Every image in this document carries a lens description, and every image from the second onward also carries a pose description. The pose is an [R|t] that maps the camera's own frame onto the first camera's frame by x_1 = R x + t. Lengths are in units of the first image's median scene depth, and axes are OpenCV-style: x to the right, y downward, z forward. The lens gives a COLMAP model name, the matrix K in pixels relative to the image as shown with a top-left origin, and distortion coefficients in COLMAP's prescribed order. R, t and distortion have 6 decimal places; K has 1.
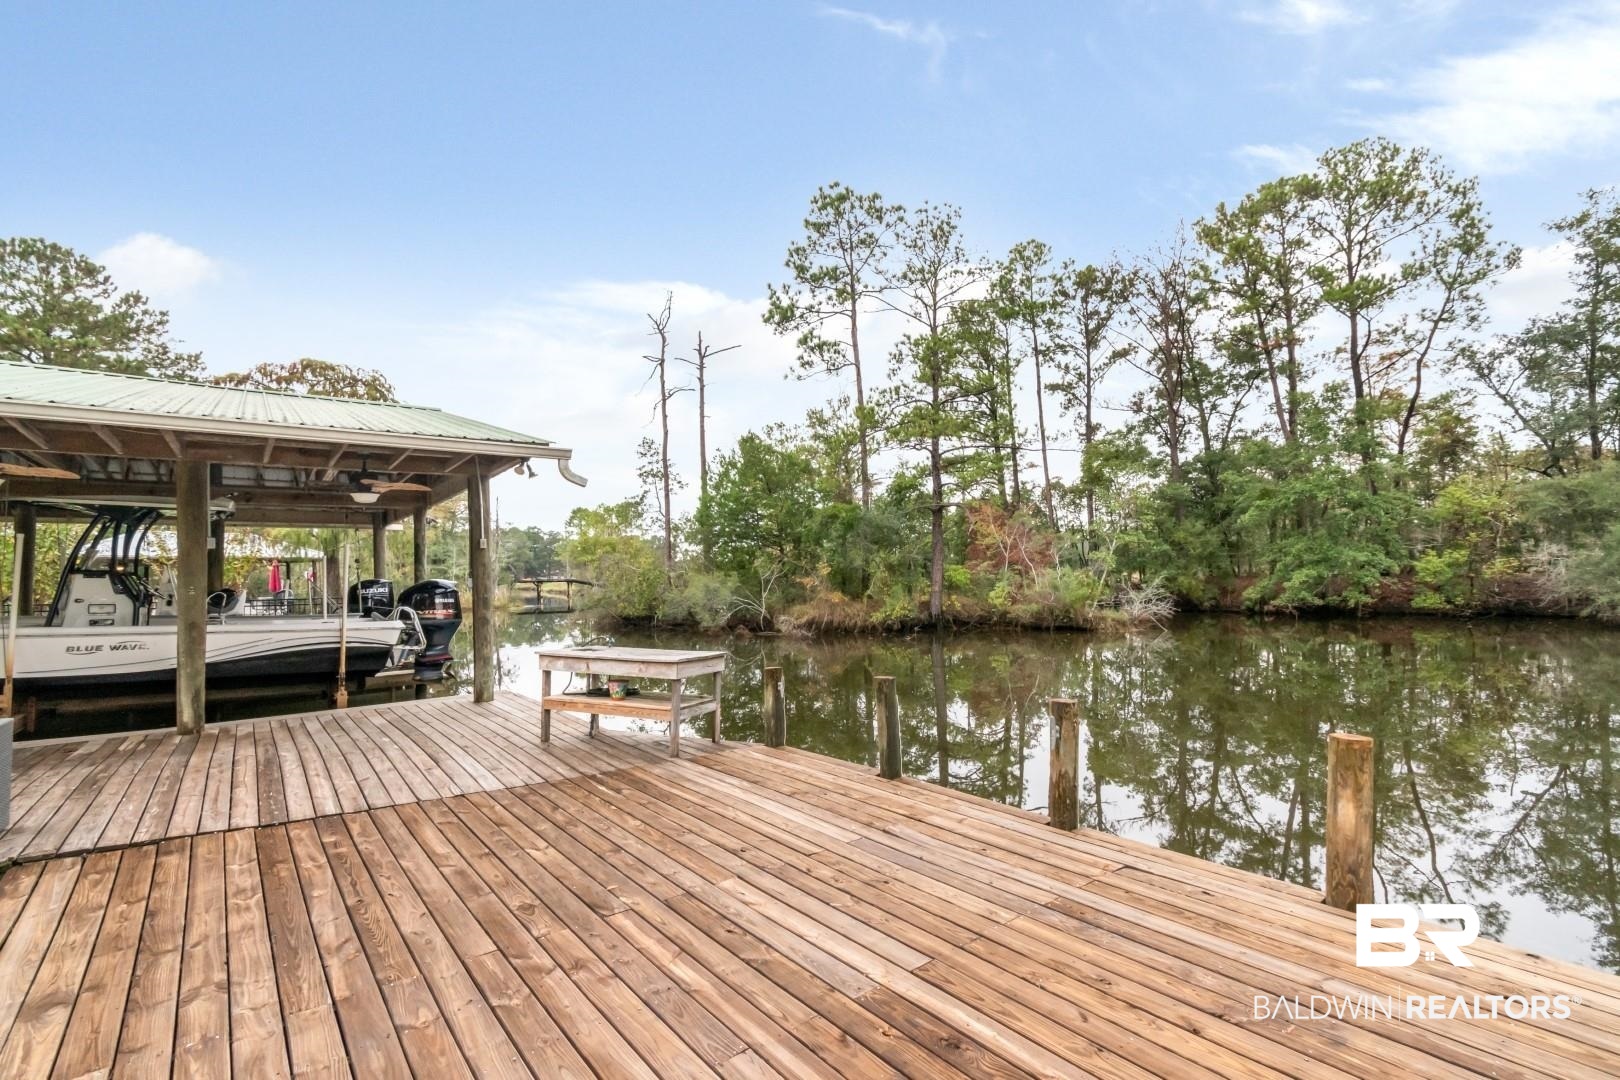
lens RADIAL K [[740.2, 0, 785.7], [0, 740.2, 564.5], [0, 0, 1]] dist [0.002192, -0.001489]
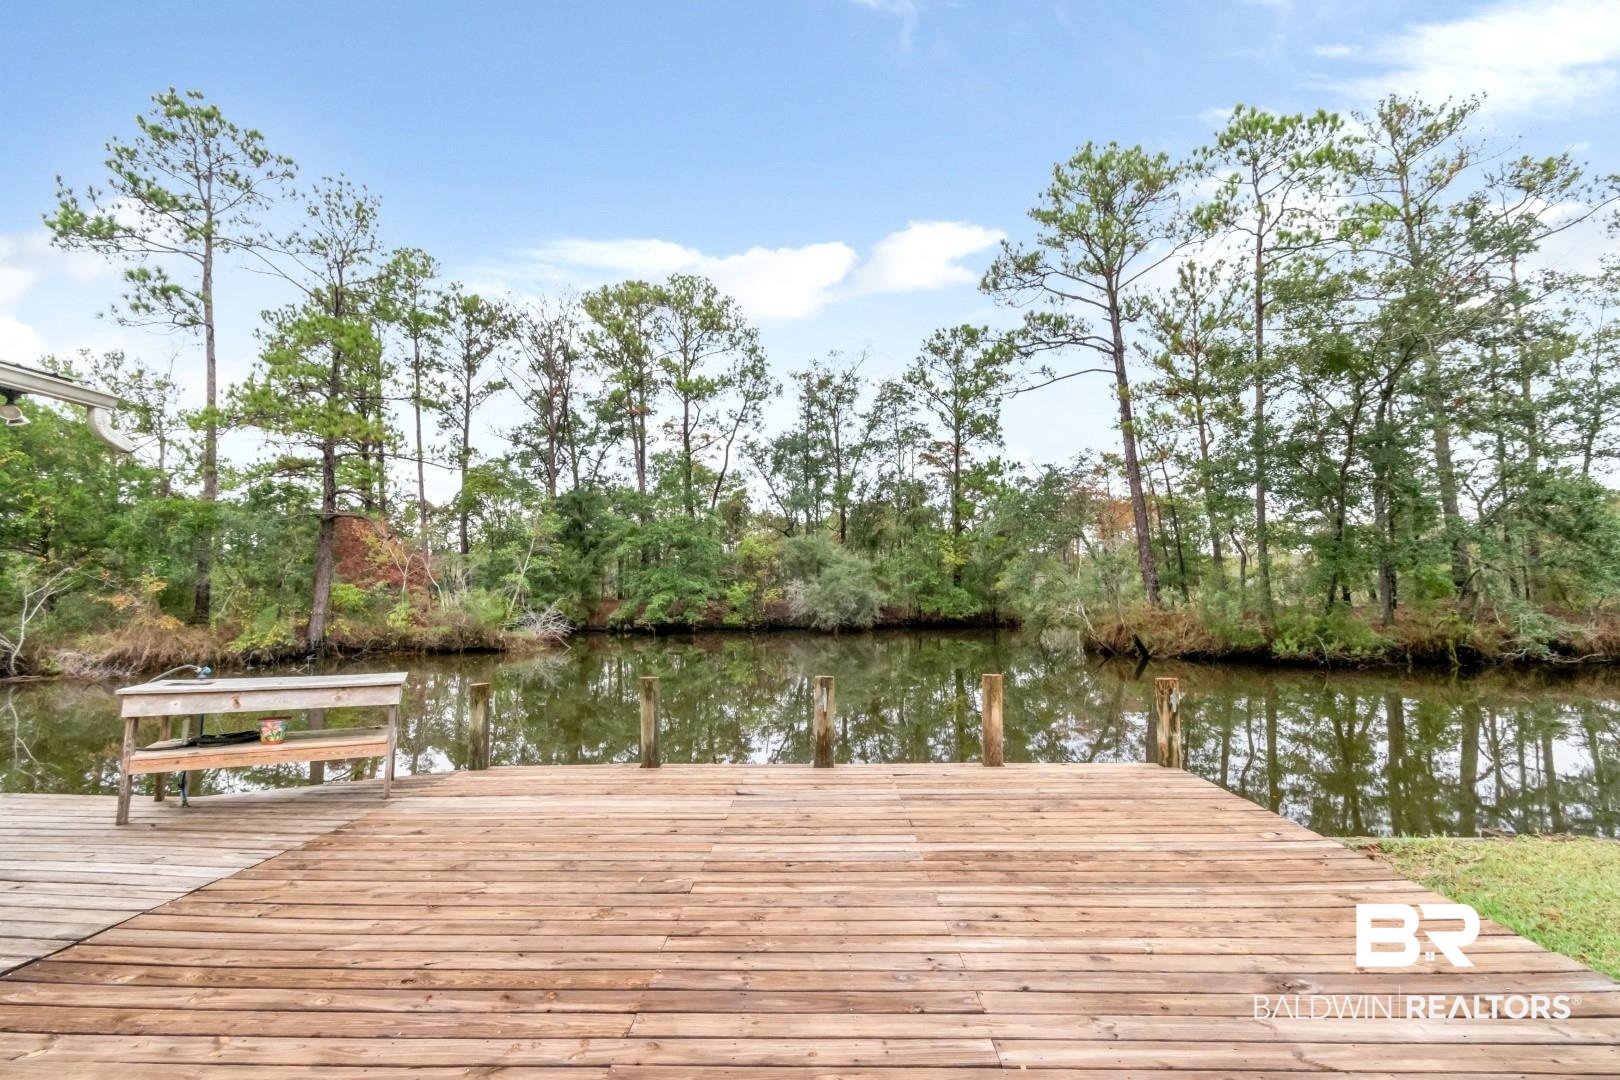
lens RADIAL K [[740.2, 0, 810.5], [0, 740.2, 539.9], [0, 0, 1]] dist [0.002192, -0.001489]
pose [[0.621069, 0.072745, 0.780373, -0.109125], [-0.020485, 0.996850, -0.076622, 0.004523], [-0.783488, 0.031601, 0.620602, 0.018774]]
